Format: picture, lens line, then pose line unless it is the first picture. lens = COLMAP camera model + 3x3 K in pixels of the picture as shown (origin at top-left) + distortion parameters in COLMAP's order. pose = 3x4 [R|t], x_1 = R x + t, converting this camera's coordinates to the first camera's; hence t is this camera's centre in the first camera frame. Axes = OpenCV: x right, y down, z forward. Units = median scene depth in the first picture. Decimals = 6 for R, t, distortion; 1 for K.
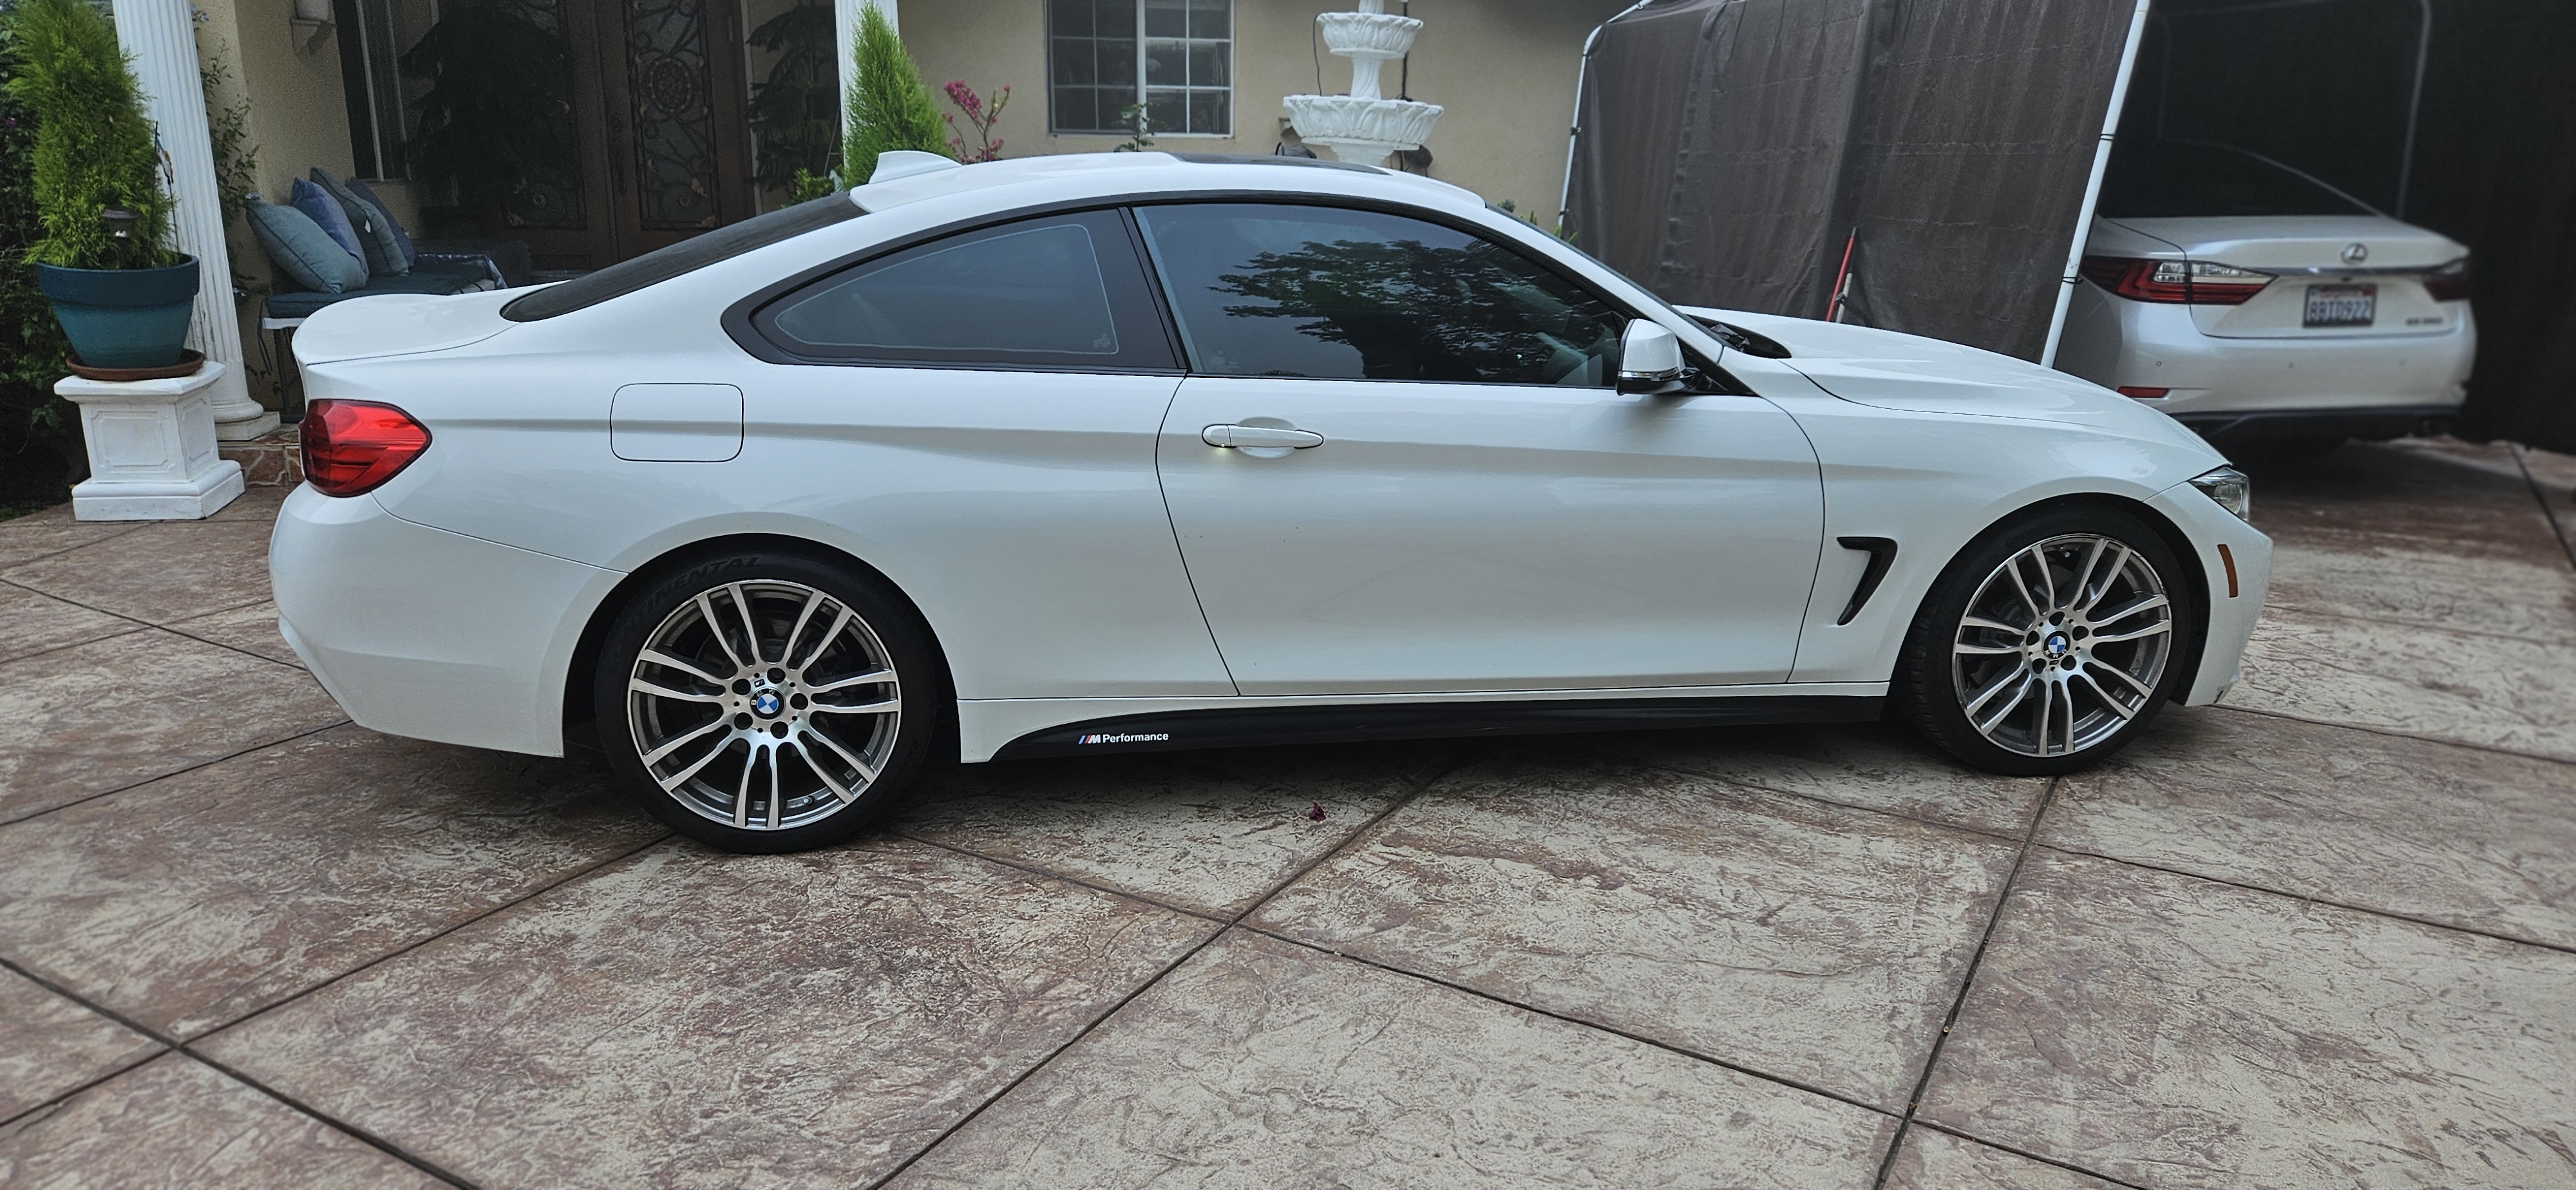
lens RADIAL K [[1849.8, 0, 1288.0], [0, 1849.8, 595.0], [0, 0, 1]] dist [0.054243, -0.001335]
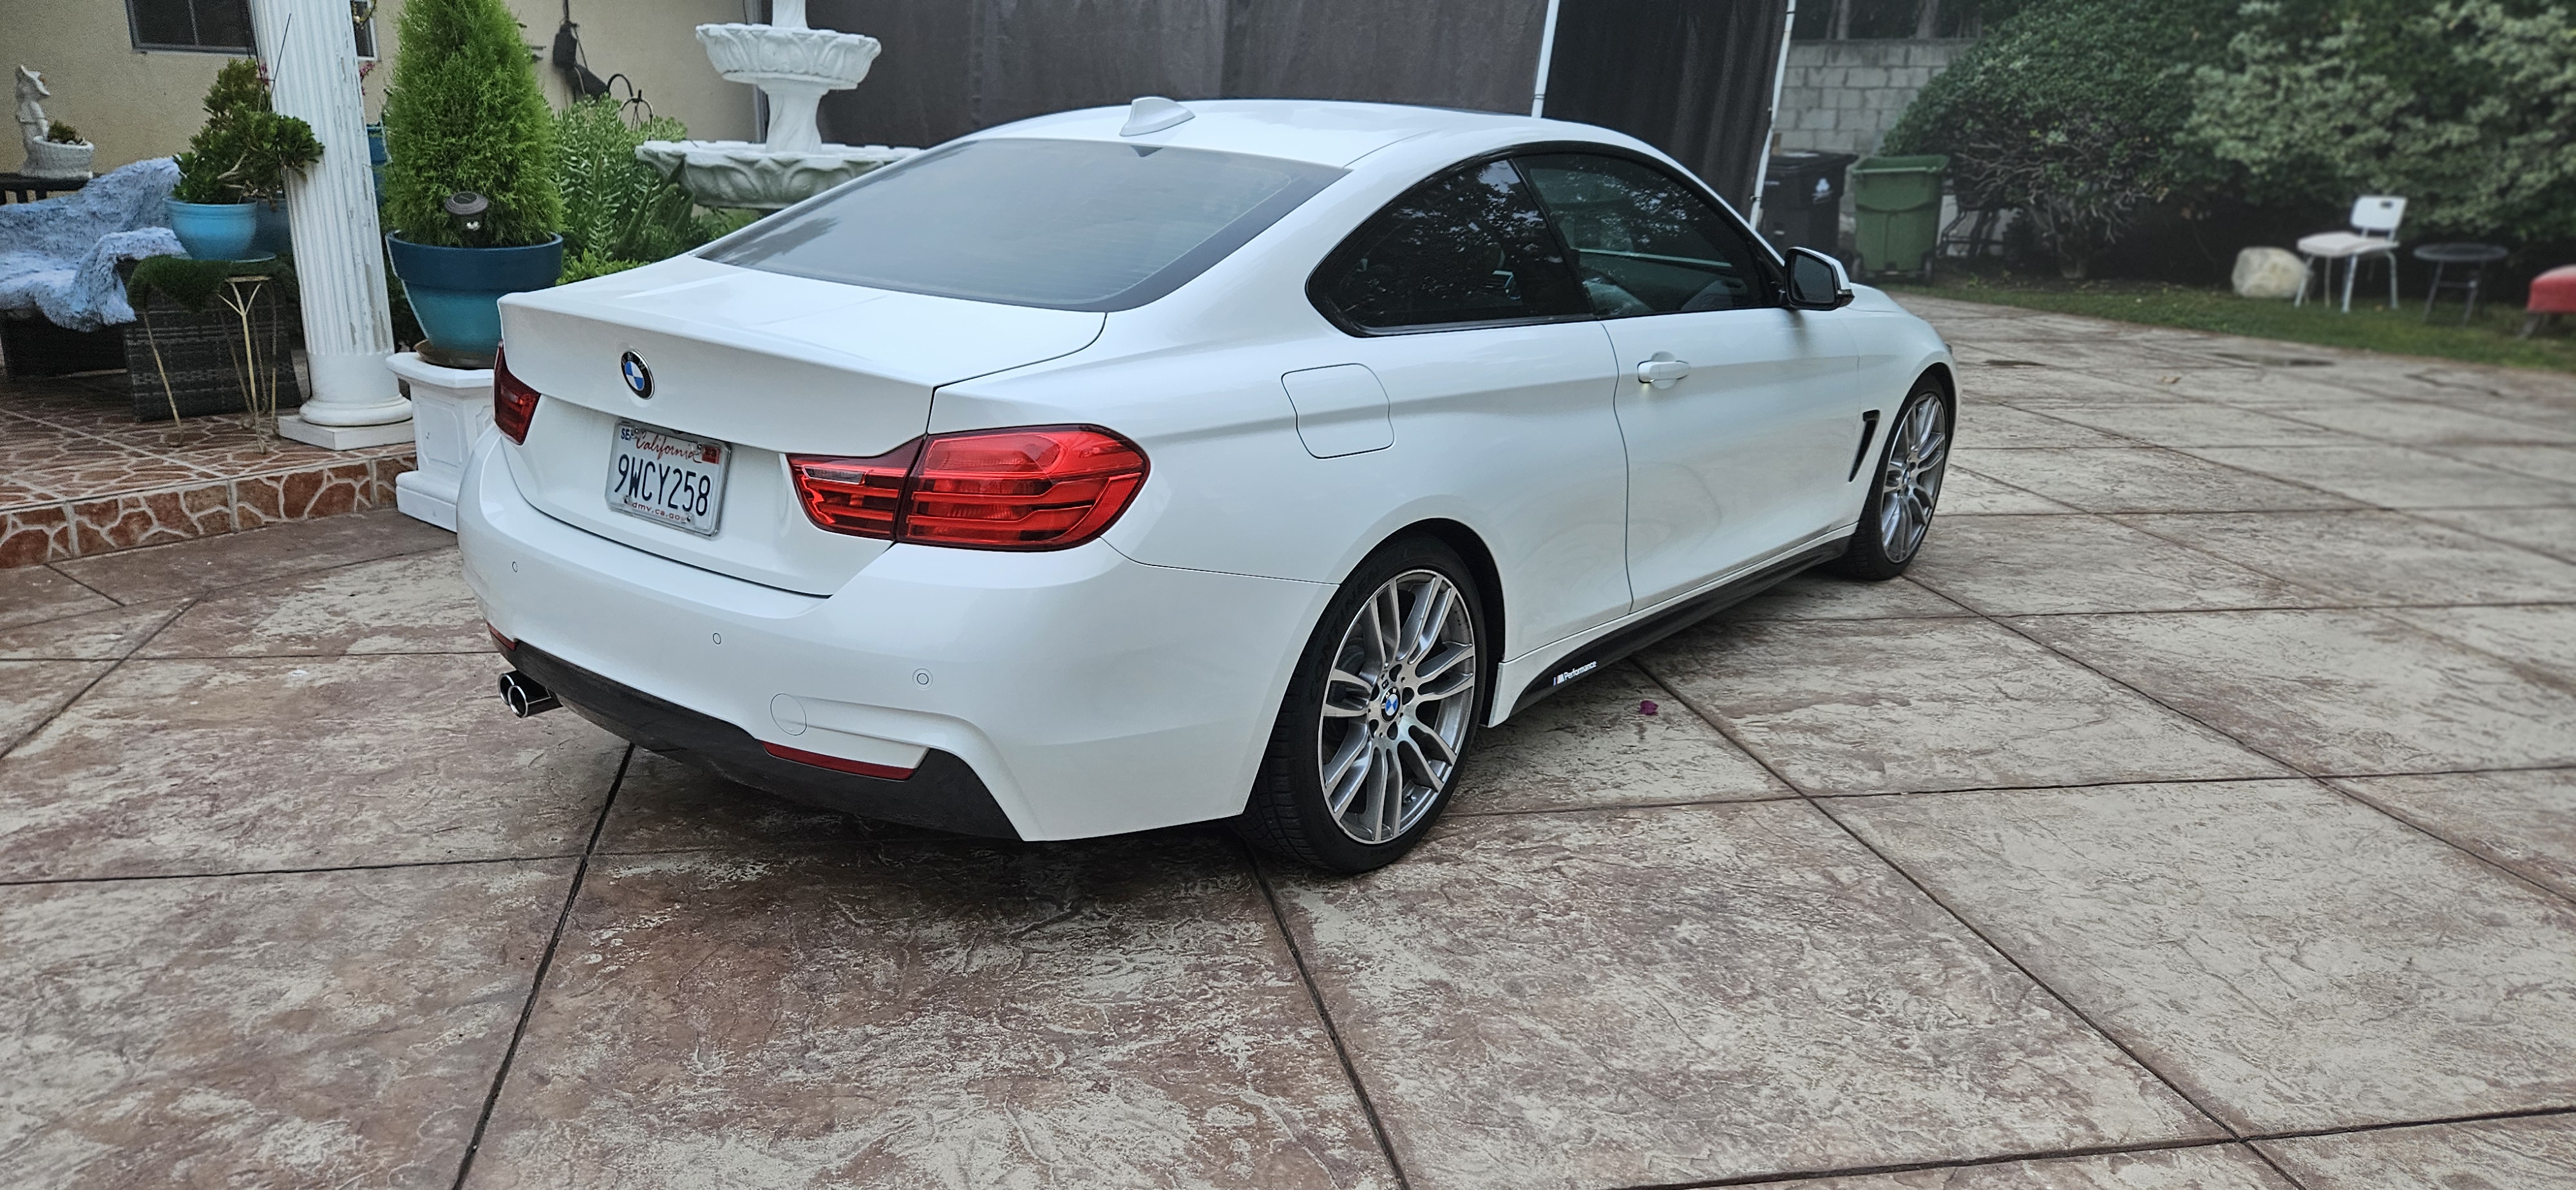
lens RADIAL K [[1846.3, 0, 1288.0], [0, 1846.3, 595.0], [0, 0, 1]] dist [0.040902, -0.000328]
pose [[0.718944, -0.170512, 0.673829, -0.927599], [0.148469, 0.984742, 0.090779, -0.086735], [-0.679026, 0.034777, 0.733290, 0.356305]]
